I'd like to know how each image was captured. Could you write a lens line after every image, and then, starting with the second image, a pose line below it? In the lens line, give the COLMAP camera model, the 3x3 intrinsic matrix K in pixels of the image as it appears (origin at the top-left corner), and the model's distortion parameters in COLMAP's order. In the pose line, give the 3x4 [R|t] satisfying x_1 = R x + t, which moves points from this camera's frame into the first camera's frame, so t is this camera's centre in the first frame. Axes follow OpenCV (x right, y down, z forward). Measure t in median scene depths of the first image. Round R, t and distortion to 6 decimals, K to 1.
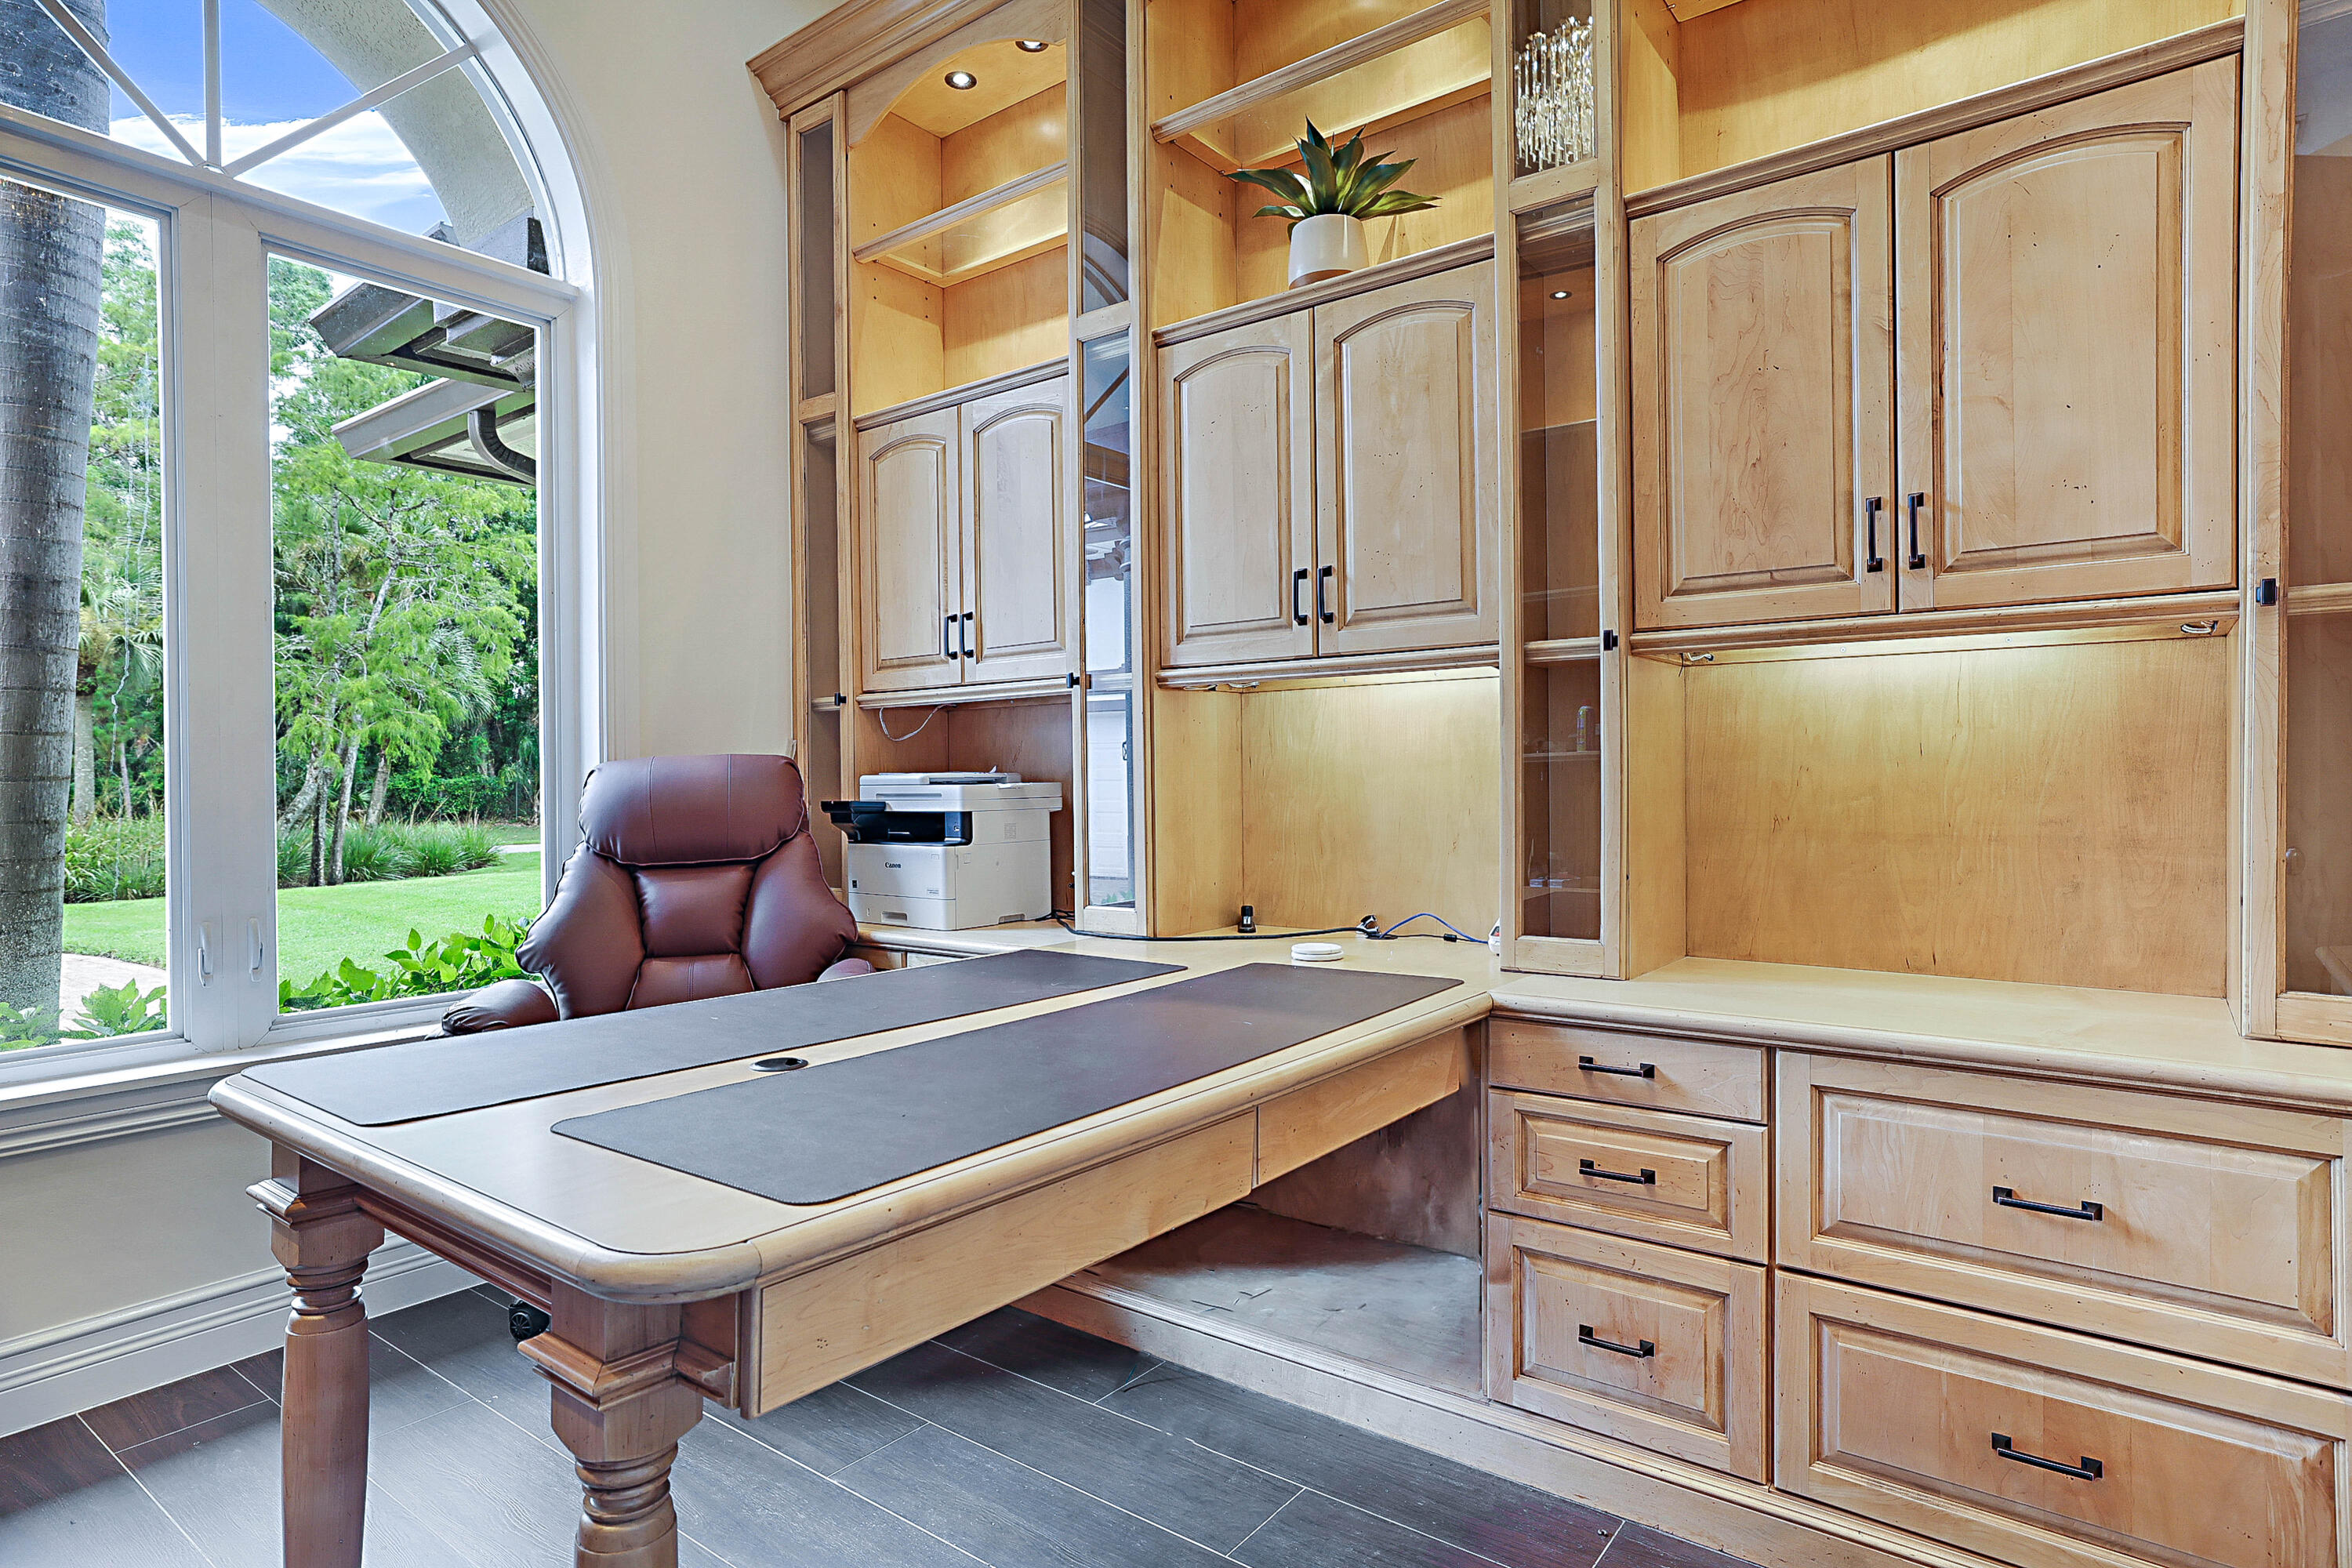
lens RADIAL K [[1273.6, 0, 1172.6], [0, 1273.6, 777.4], [0, 0, 1]] dist [0.000032, -0.000009]
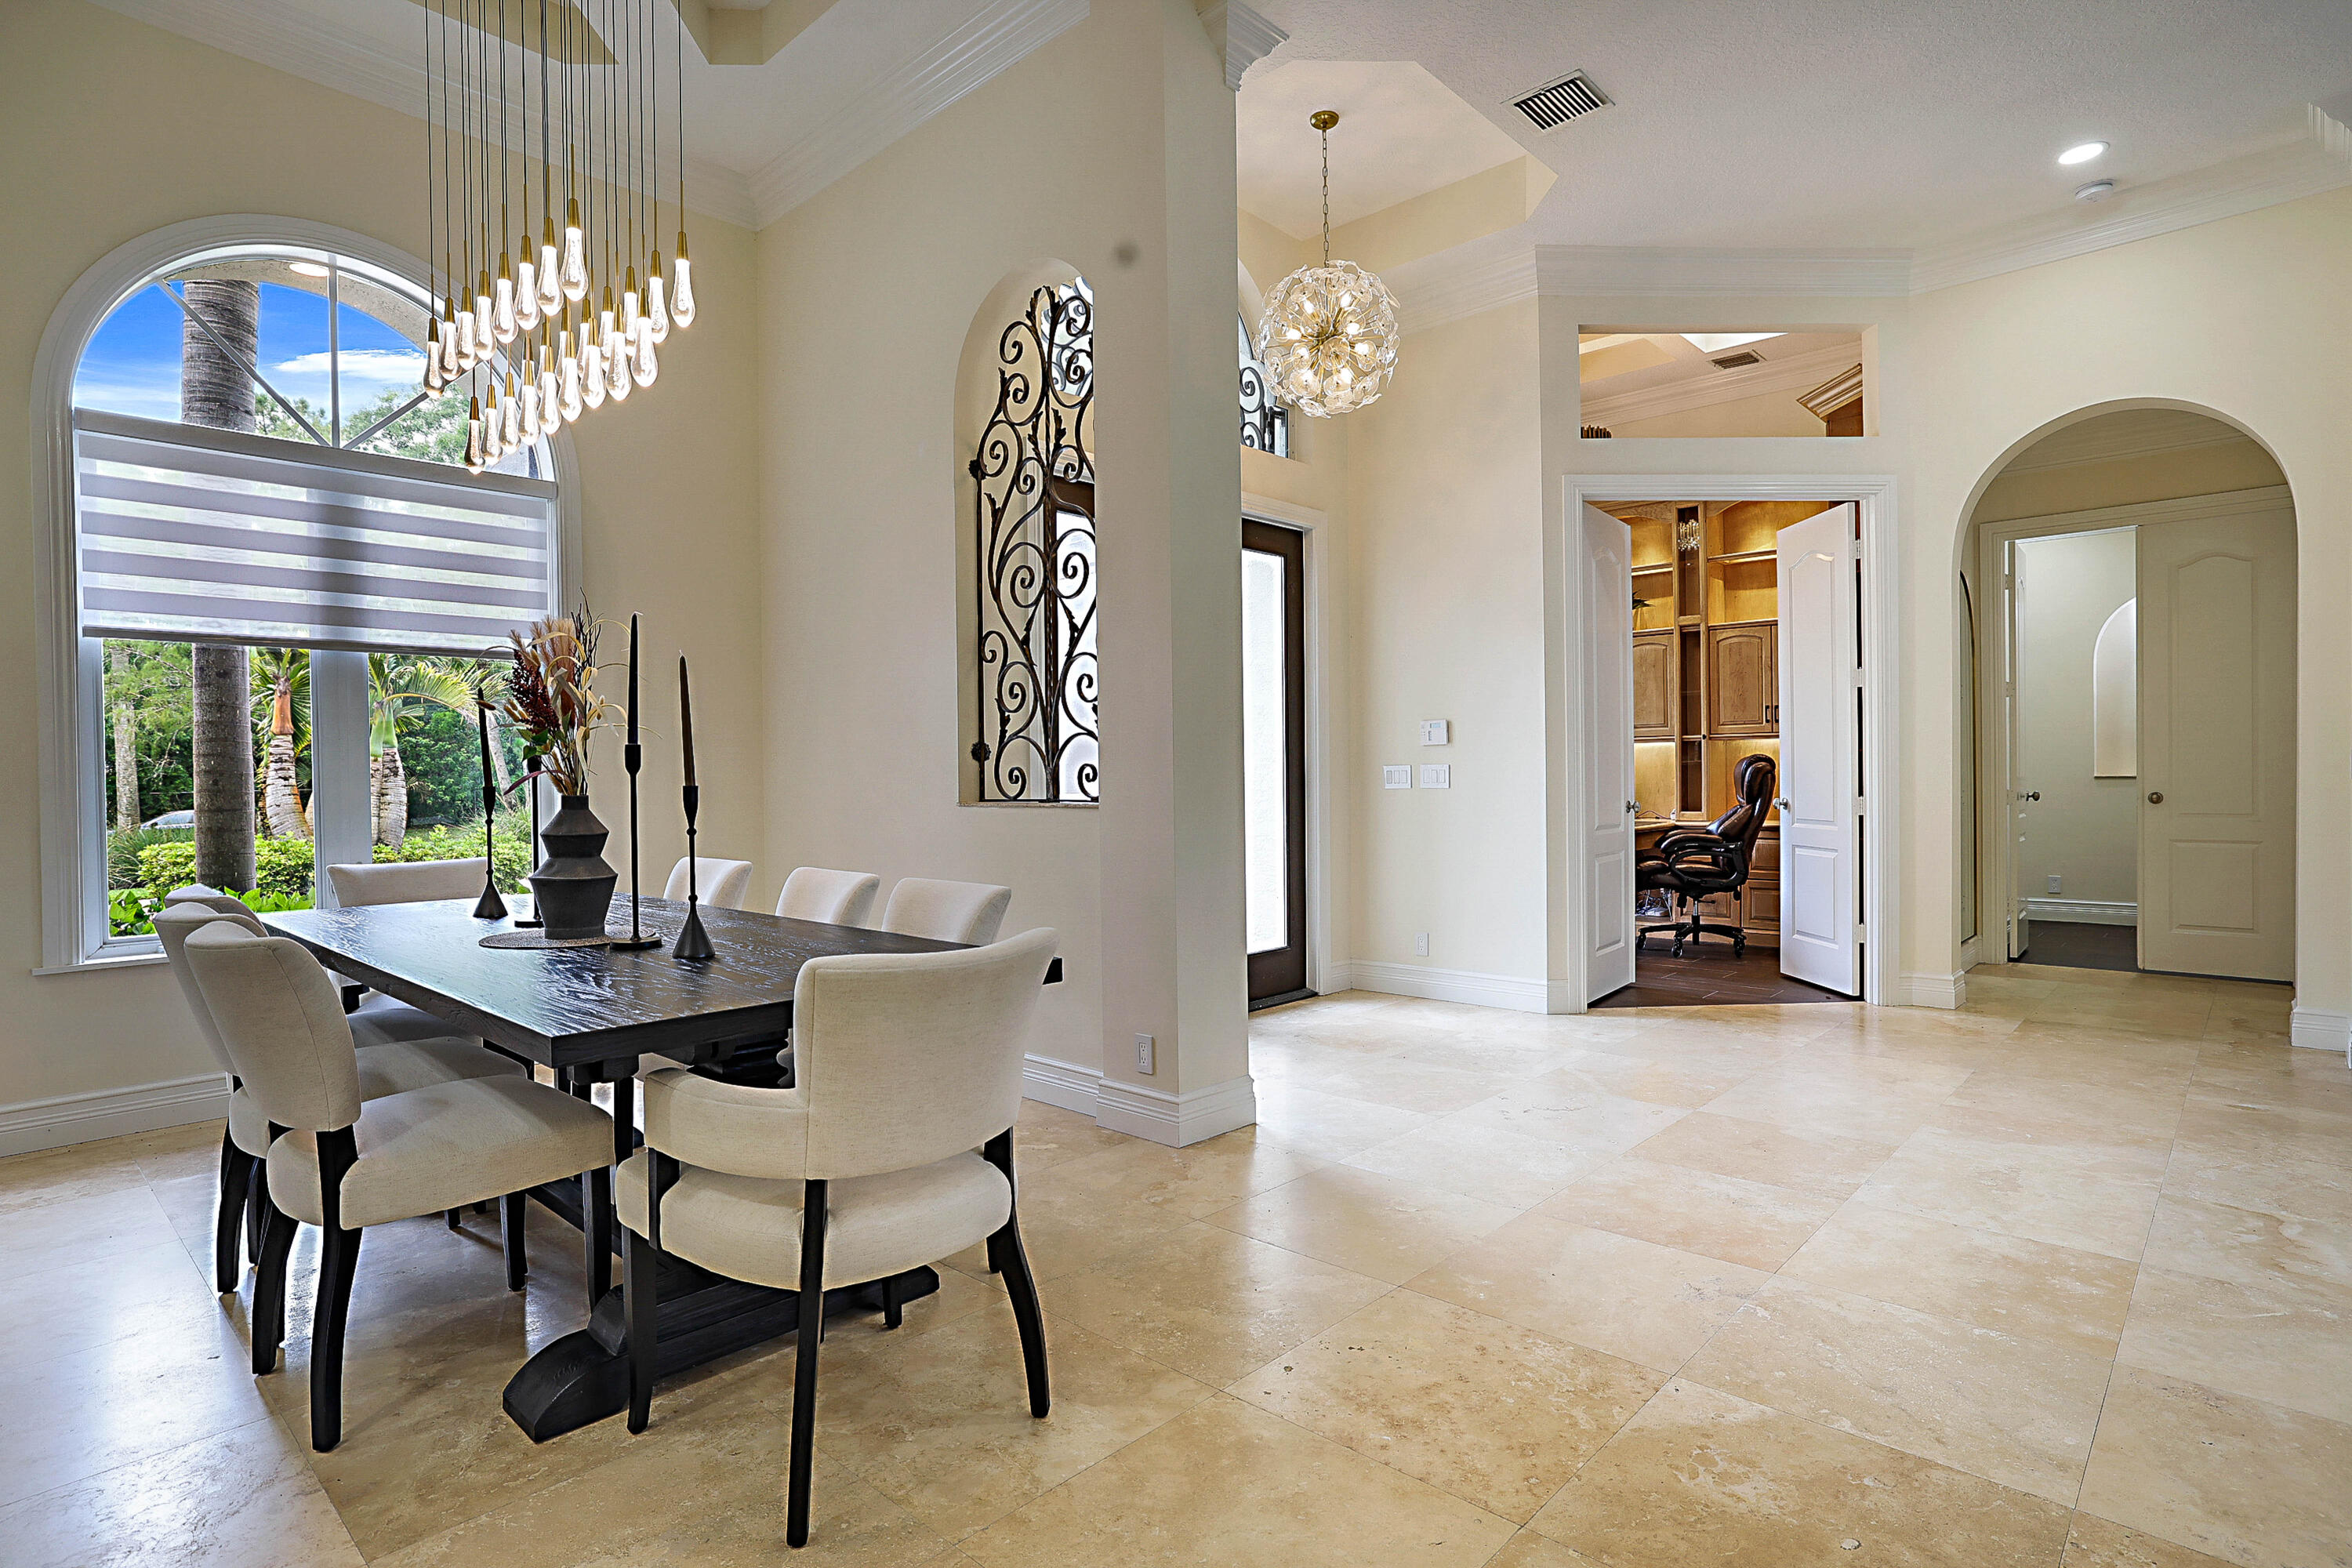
lens RADIAL K [[1192.5, 0, 1174.4], [0, 1192.5, 786.3], [0, 0, 1]] dist [-0.014516, 0.000068]
pose [[0.995918, -0.004684, -0.090137, -0.704142], [0.006032, 0.999874, 0.014686, -0.011075], [0.090057, -0.015170, 0.995821, -2.066250]]
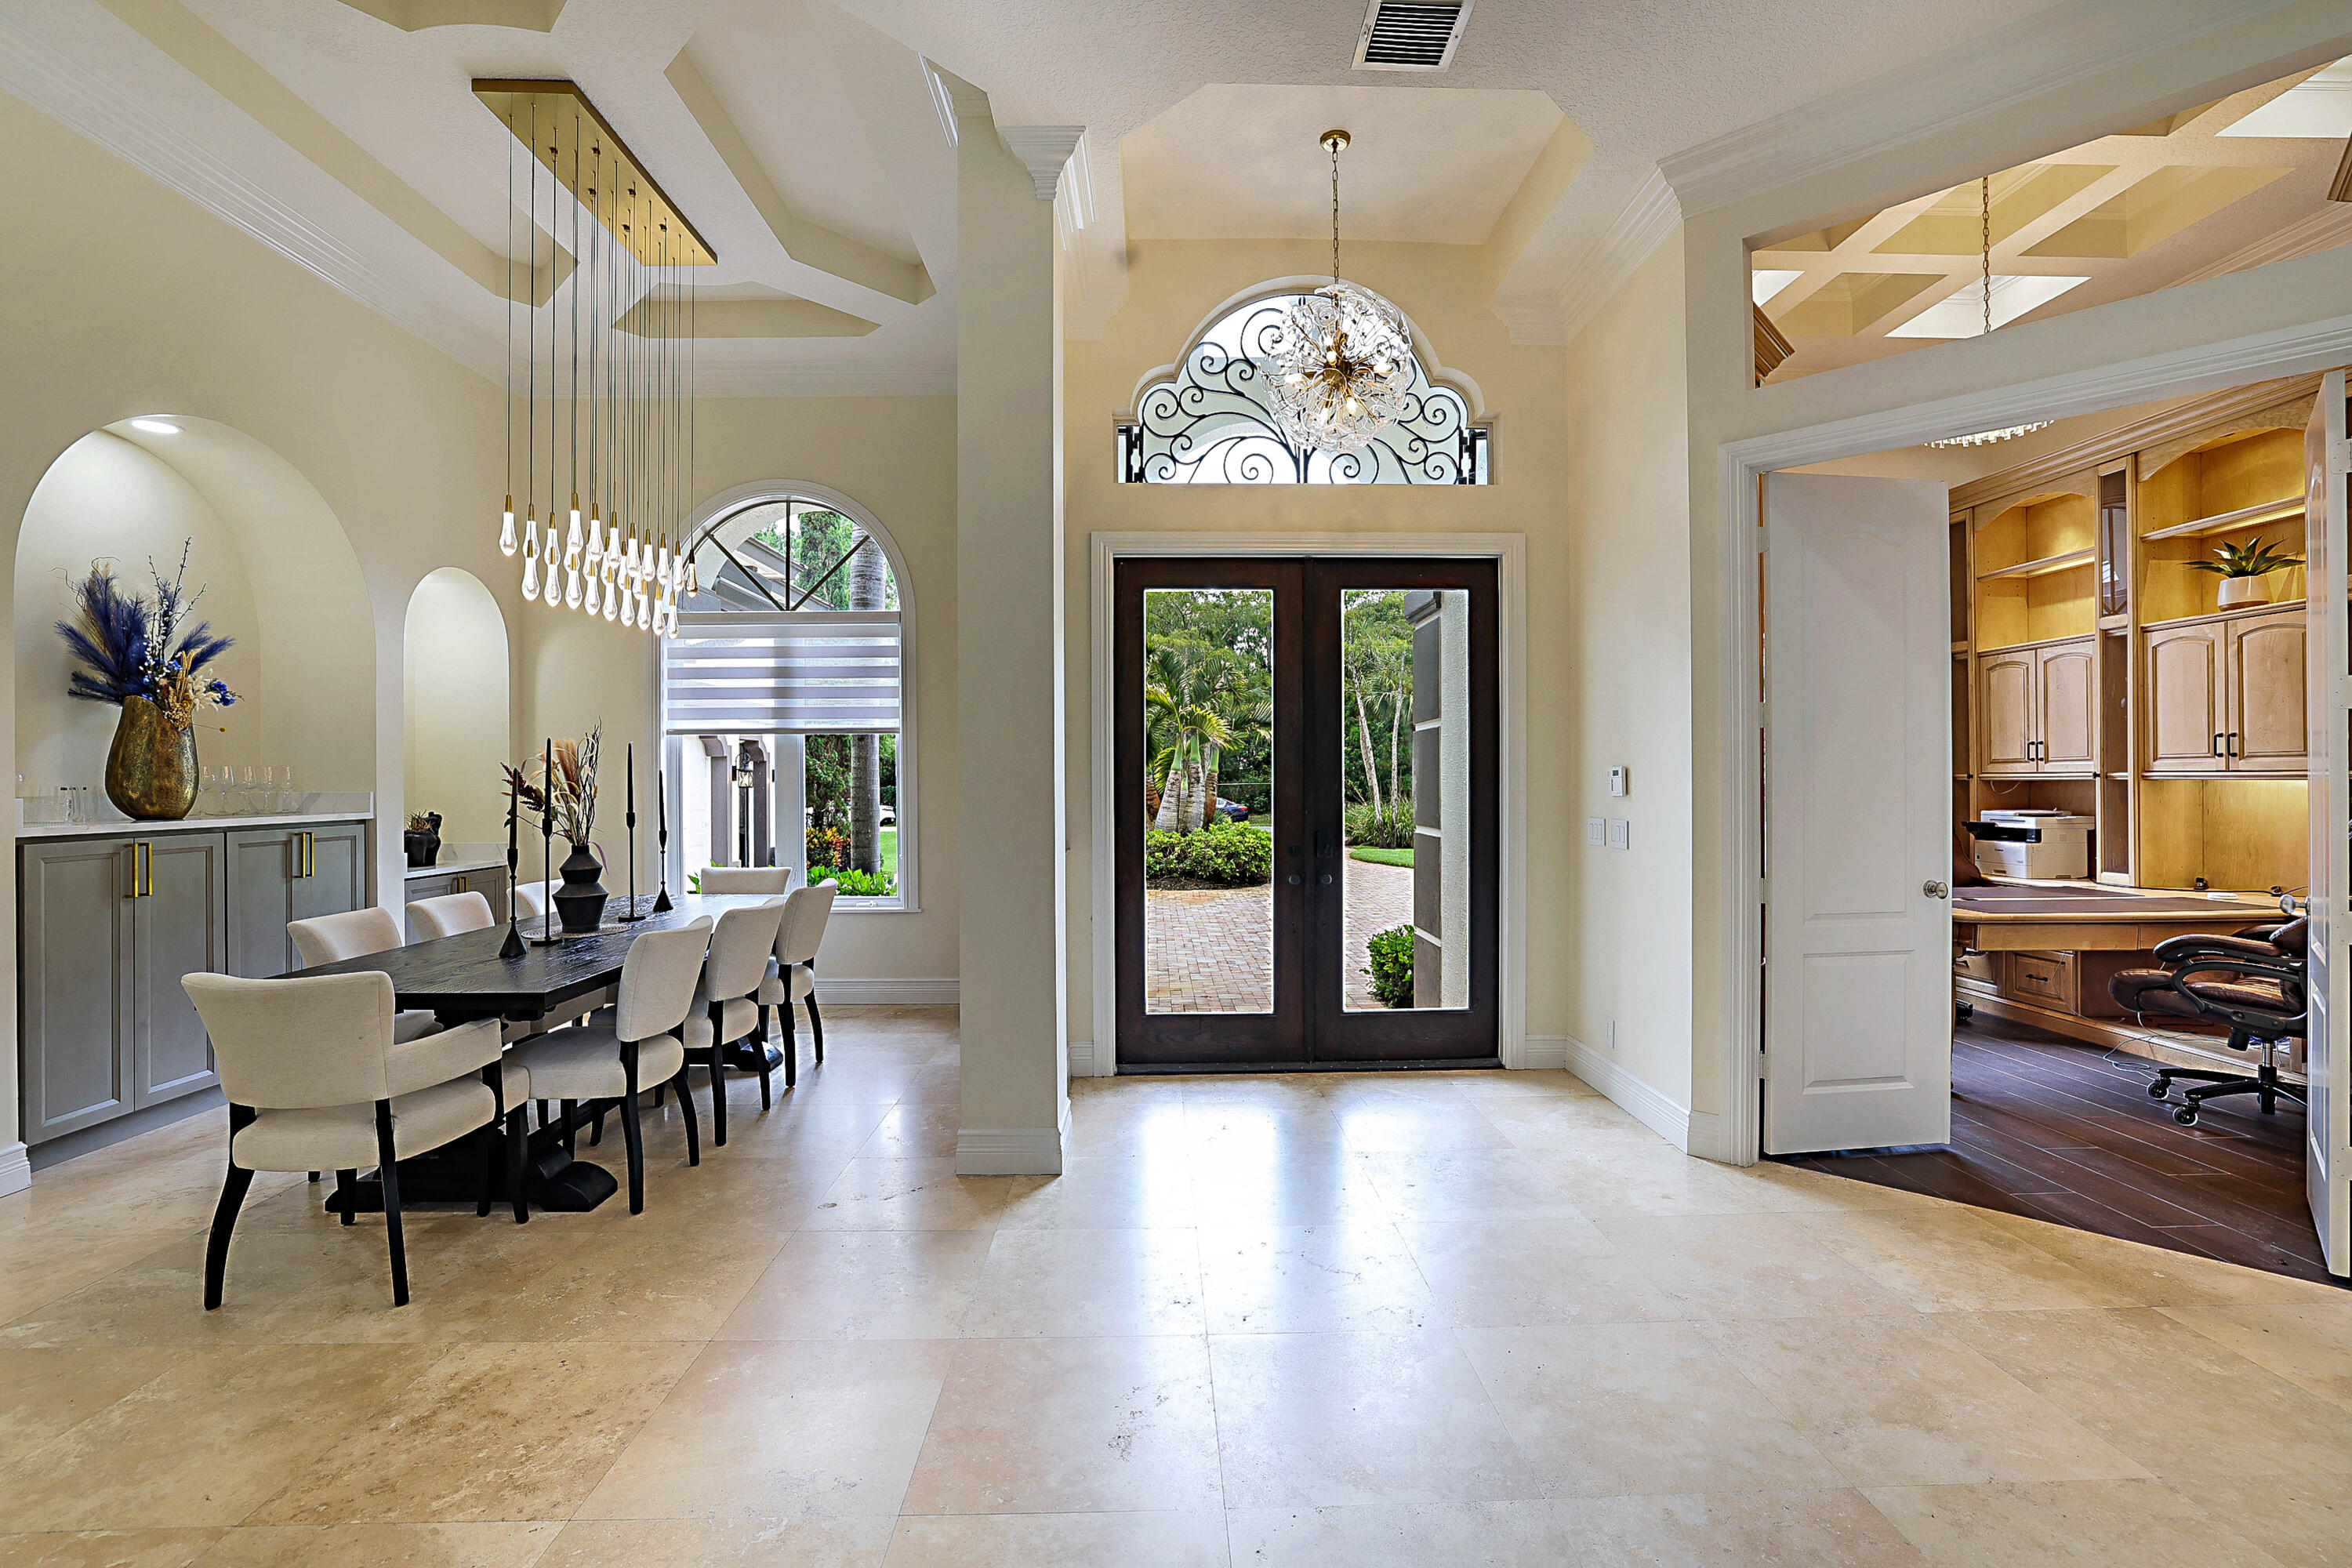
lens RADIAL K [[1016.4, 0, 1179.6], [0, 1016.4, 783.2], [0, 0, 1]] dist [-0.016991, 0.002093]
pose [[0.633680, 0.010146, -0.773529, 0.265913], [0.003917, 0.999859, 0.016323, -0.093520], [0.773585, -0.013373, 0.633551, -1.388102]]
